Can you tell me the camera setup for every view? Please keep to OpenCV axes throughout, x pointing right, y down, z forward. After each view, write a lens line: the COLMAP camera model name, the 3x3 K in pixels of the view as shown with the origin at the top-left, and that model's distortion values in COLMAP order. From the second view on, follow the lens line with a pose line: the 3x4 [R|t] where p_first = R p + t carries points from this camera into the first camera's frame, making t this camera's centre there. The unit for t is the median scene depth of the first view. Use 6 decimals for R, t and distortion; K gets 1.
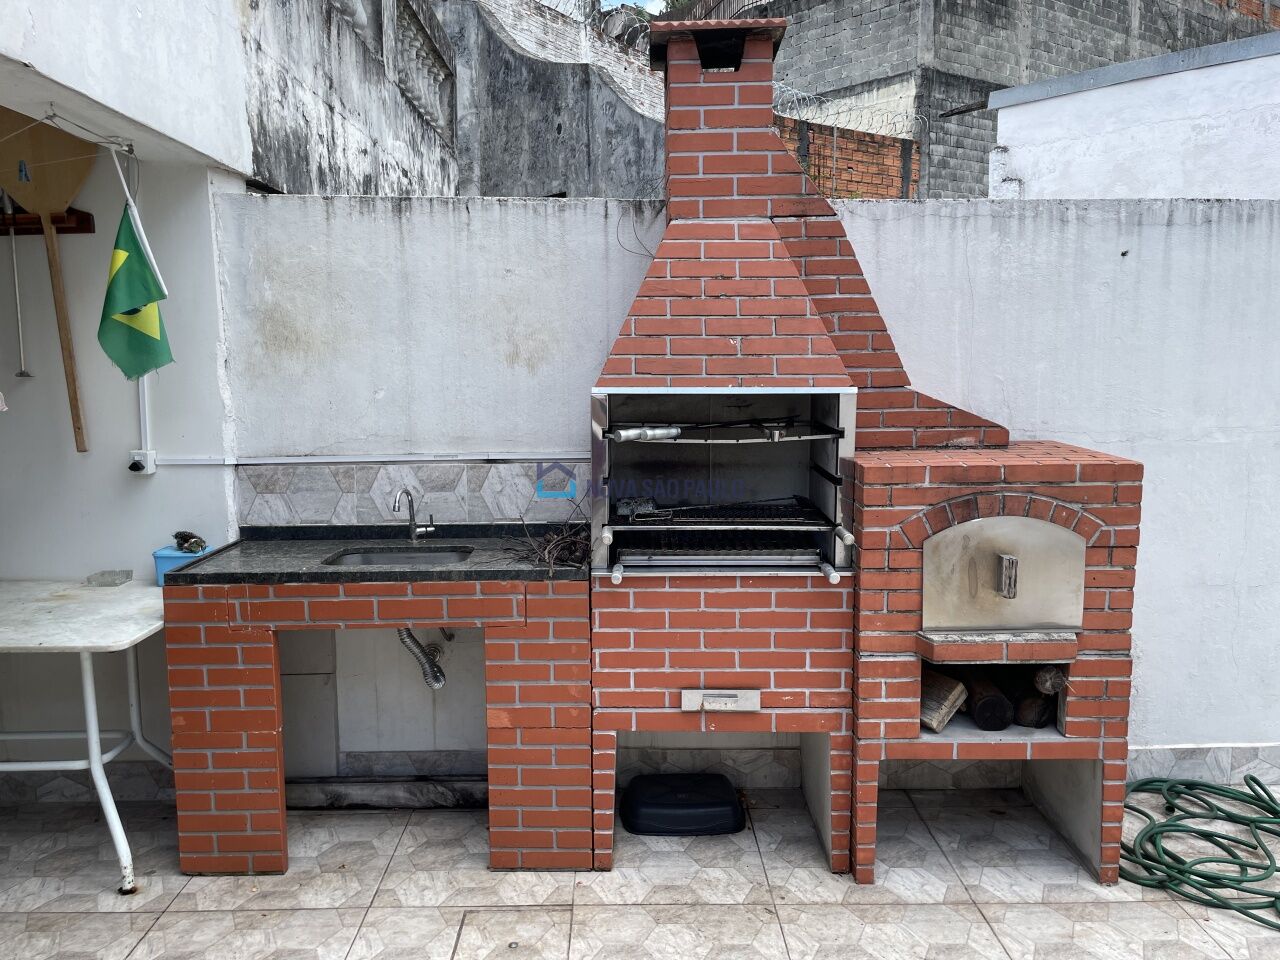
lens RADIAL K [[973.9, 0, 638.9], [0, 973.9, 477.1], [0, 0, 1]] dist [0.055904, -0.073754]
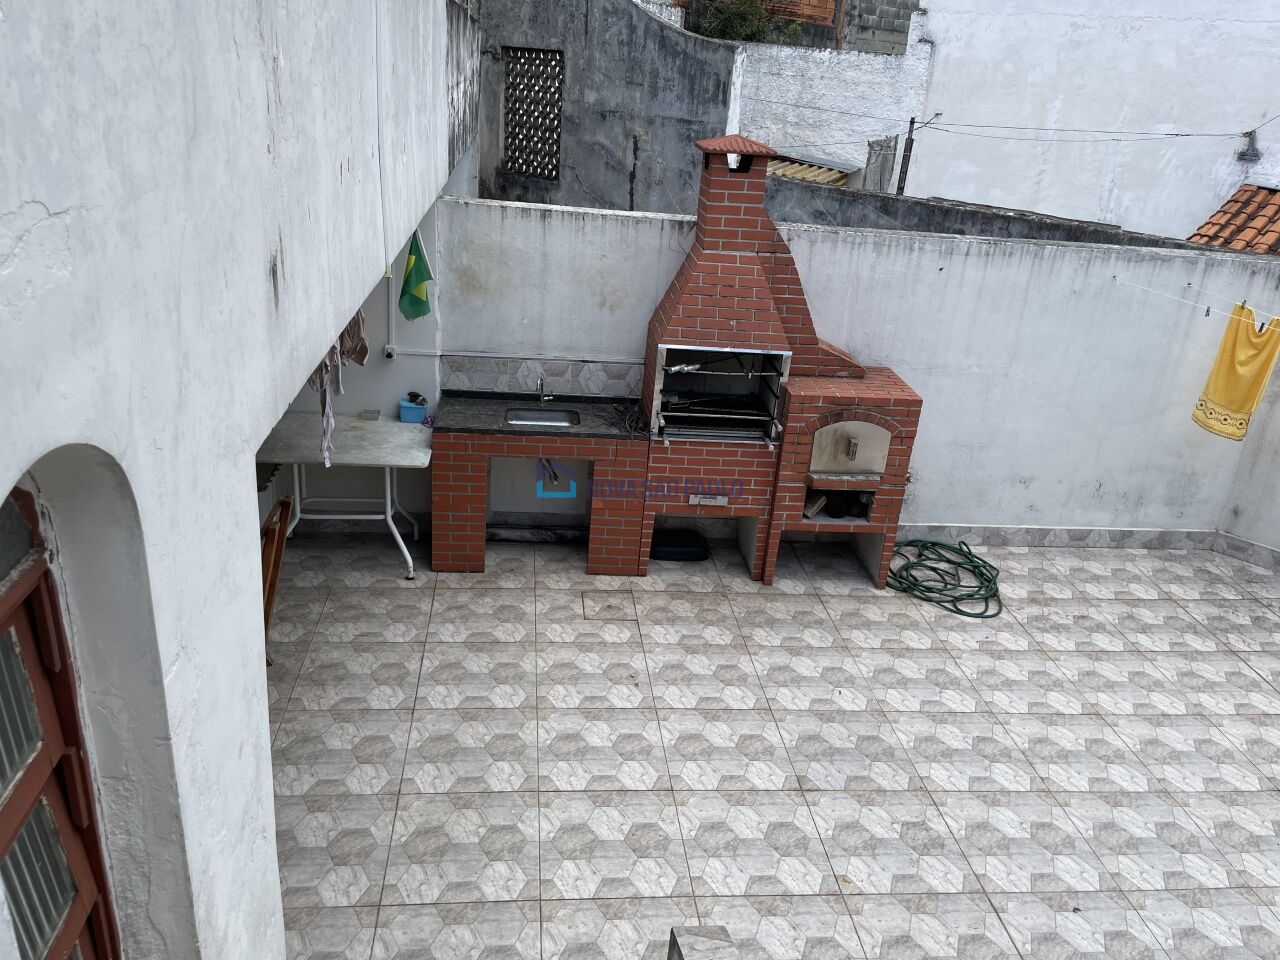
lens RADIAL K [[973.9, 0, 638.7], [0, 973.9, 478.9], [0, 0, 1]] dist [0.055904, -0.073754]
pose [[0.992388, 0.041448, 0.115963, -0.256219], [-0.071705, 0.960047, 0.270496, -0.303141], [-0.100119, -0.276752, 0.955711, -0.783827]]
